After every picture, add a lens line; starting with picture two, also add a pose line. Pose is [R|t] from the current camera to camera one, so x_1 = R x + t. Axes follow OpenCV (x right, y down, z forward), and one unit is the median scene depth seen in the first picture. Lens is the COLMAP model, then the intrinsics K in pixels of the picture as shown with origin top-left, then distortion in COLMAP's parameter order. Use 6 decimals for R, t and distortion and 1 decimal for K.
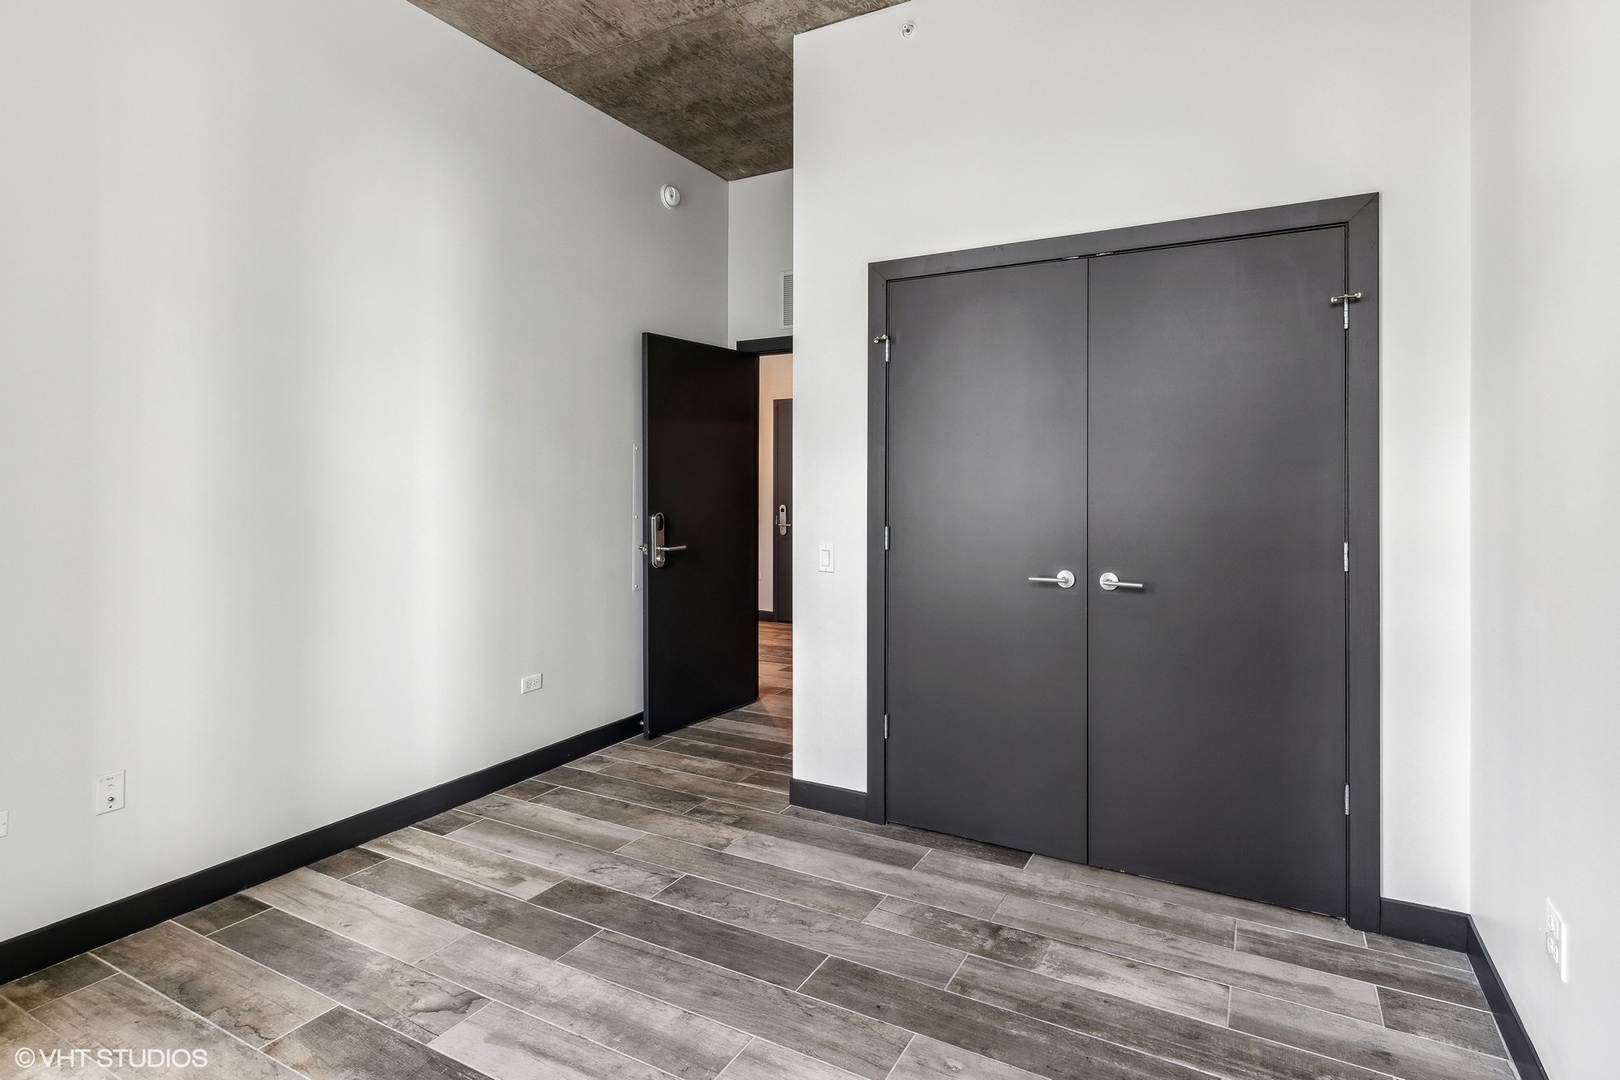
lens RADIAL K [[802.5, 0, 802.8], [0, 802.5, 507.1], [0, 0, 1]] dist [0.003347, -0.000337]
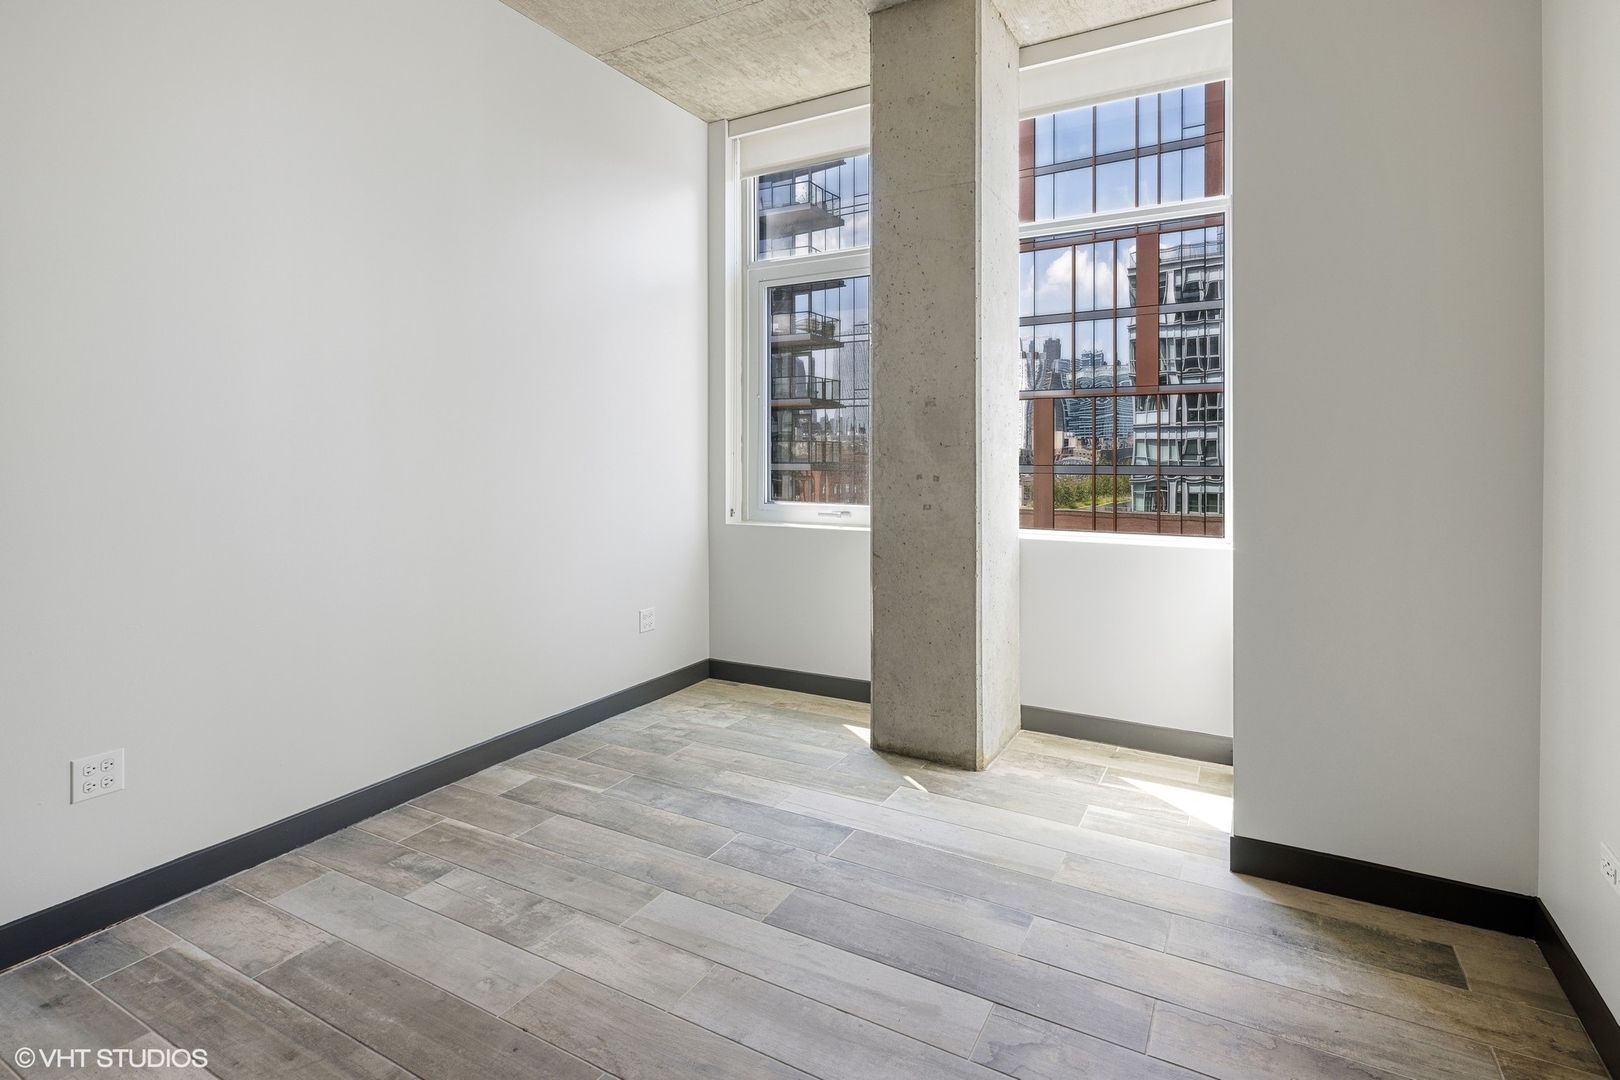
lens RADIAL K [[787.5, 0, 810.0], [0, 787.5, 540.0], [0, 0, 1]] dist [0.000595, -0.000007]
pose [[-0.999935, -0.002523, 0.011159, -0.245297], [-0.001118, 0.992265, 0.124135, -0.025834], [-0.011386, 0.124115, -0.992203, 1.886613]]
